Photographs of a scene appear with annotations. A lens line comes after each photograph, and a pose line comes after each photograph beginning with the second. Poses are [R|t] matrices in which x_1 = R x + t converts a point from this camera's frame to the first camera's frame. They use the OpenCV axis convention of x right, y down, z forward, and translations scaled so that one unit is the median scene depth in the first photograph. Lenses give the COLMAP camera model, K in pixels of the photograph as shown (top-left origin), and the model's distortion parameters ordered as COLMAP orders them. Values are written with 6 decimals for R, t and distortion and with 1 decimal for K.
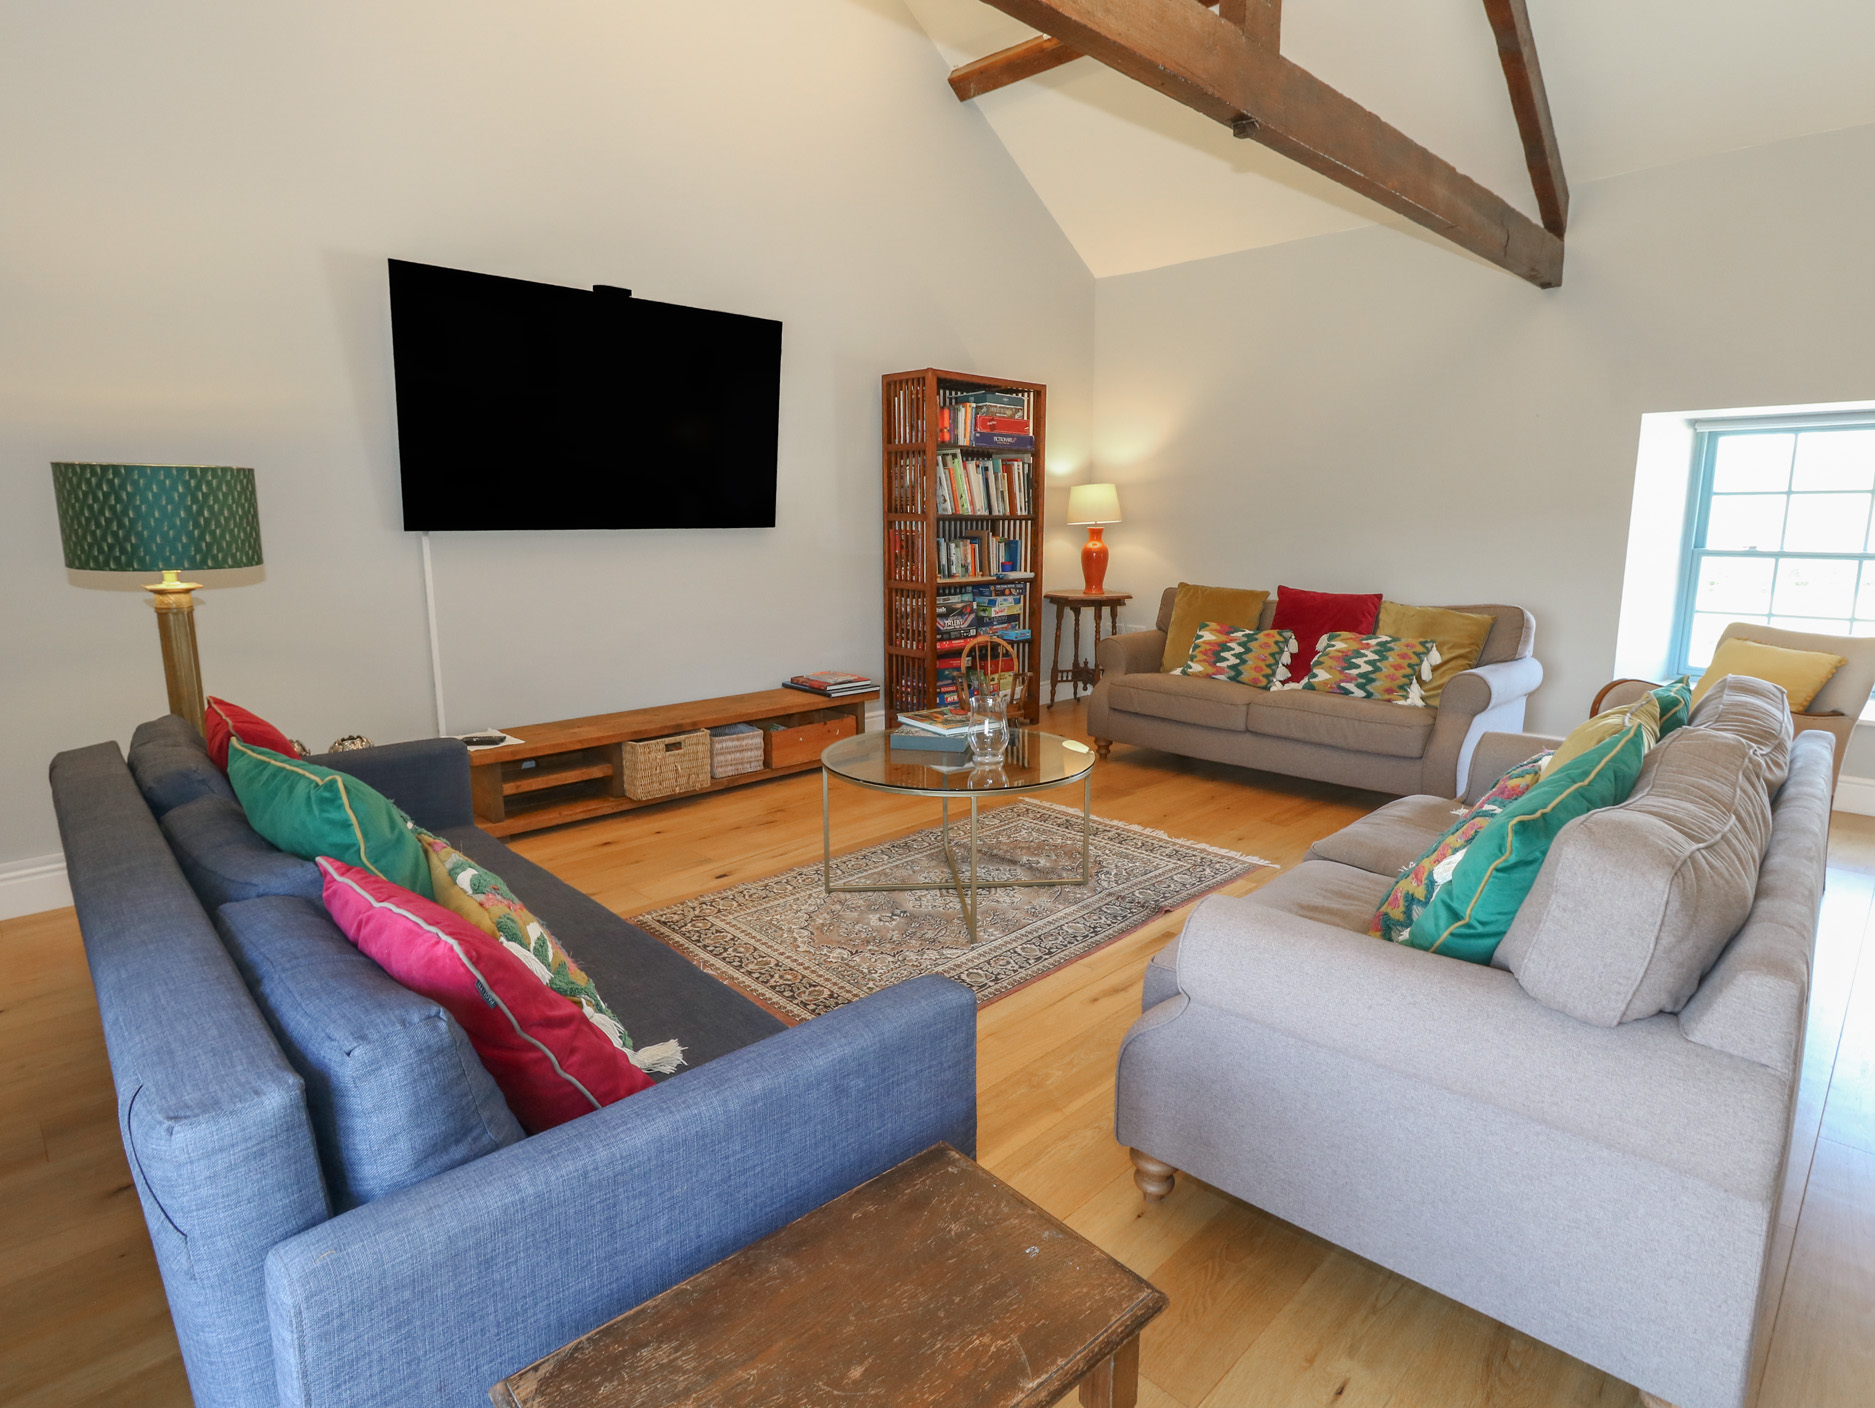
lens RADIAL K [[1004.7, 0, 966.3], [0, 1004.7, 699.5], [0, 0, 1]] dist [-0.006769, -0.001290]
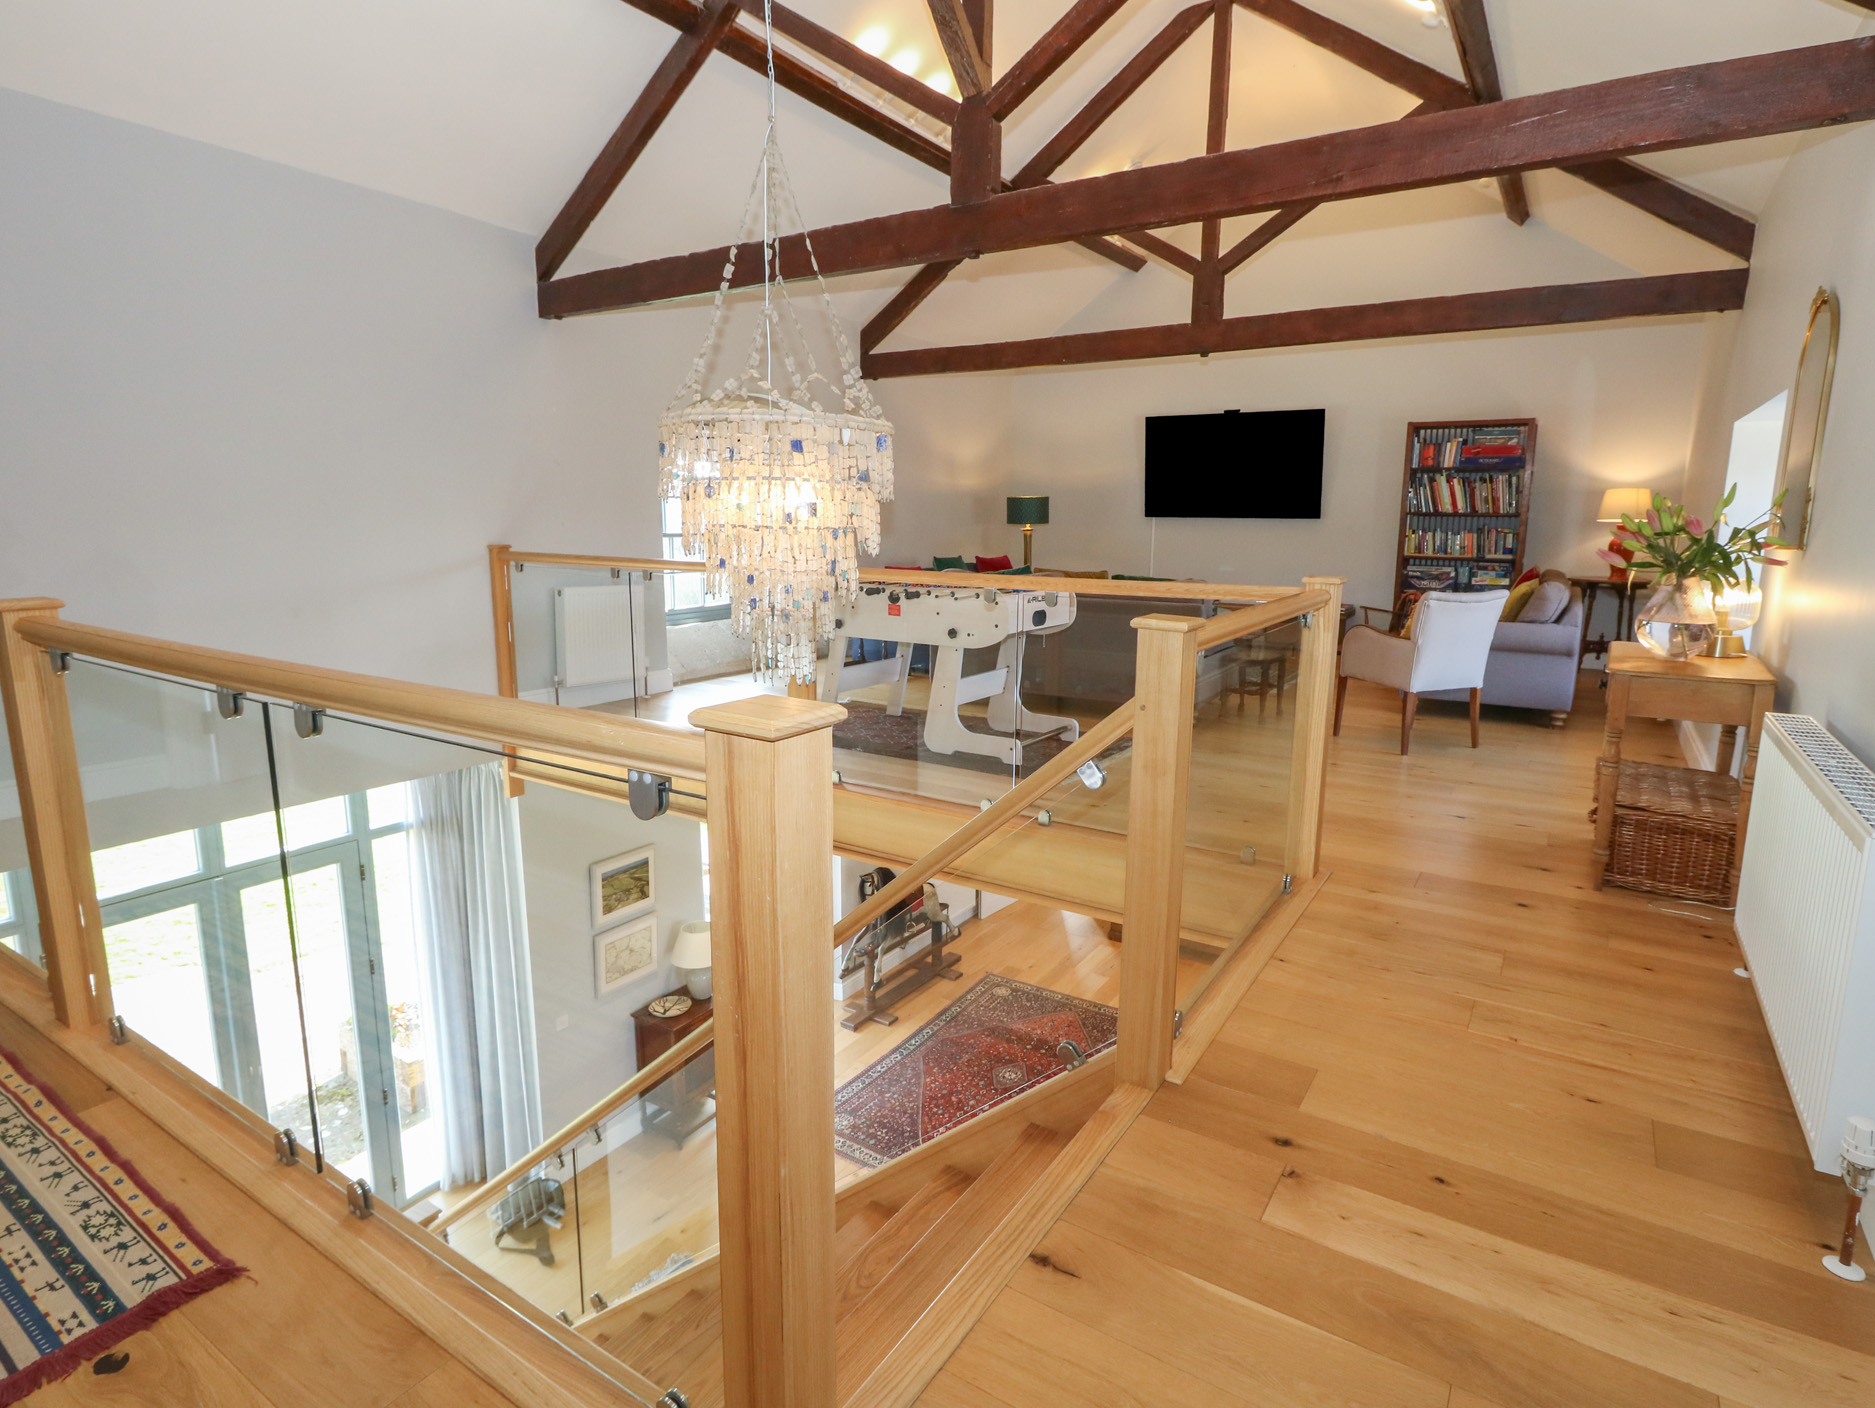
lens RADIAL K [[1012.3, 0, 937.5], [0, 1012.3, 704.0], [0, 0, 1]] dist [-0.001829, -0.000641]
pose [[0.196037, 0.181971, -0.963564, 1.810705], [-0.186604, 0.971598, 0.145523, 0.022455], [0.962678, 0.151277, 0.224426, -0.042879]]
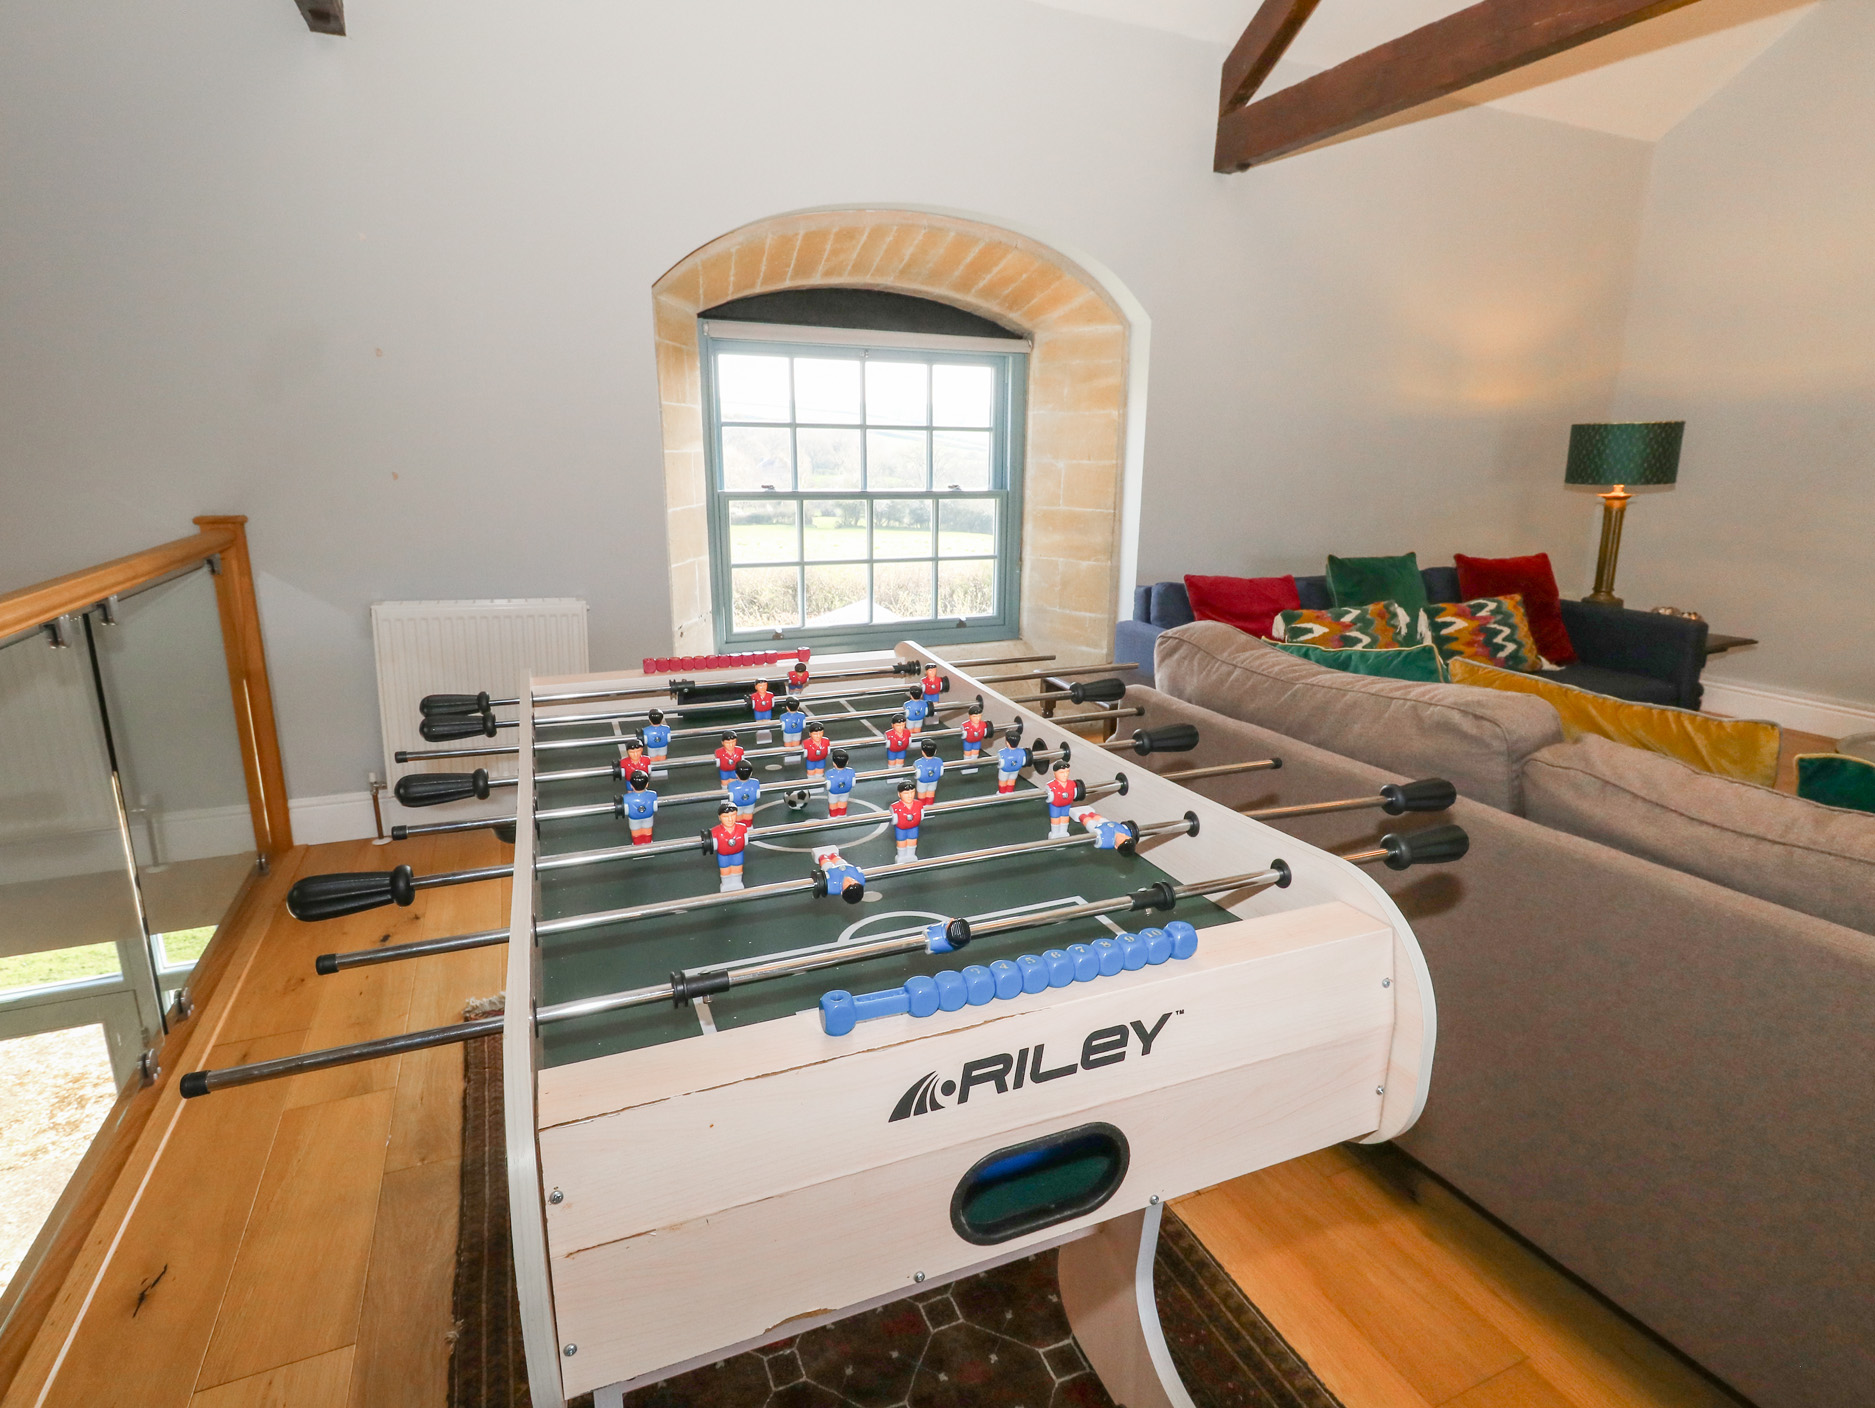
lens RADIAL K [[1004.7, 0, 966.3], [0, 1004.7, 699.5], [0, 0, 1]] dist [-0.006769, -0.001290]
pose [[-0.364464, 0.218281, -0.905273, 0.756853], [-0.183836, 0.936142, 0.299737, -0.058492], [0.912891, 0.275665, -0.301062, 0.378434]]
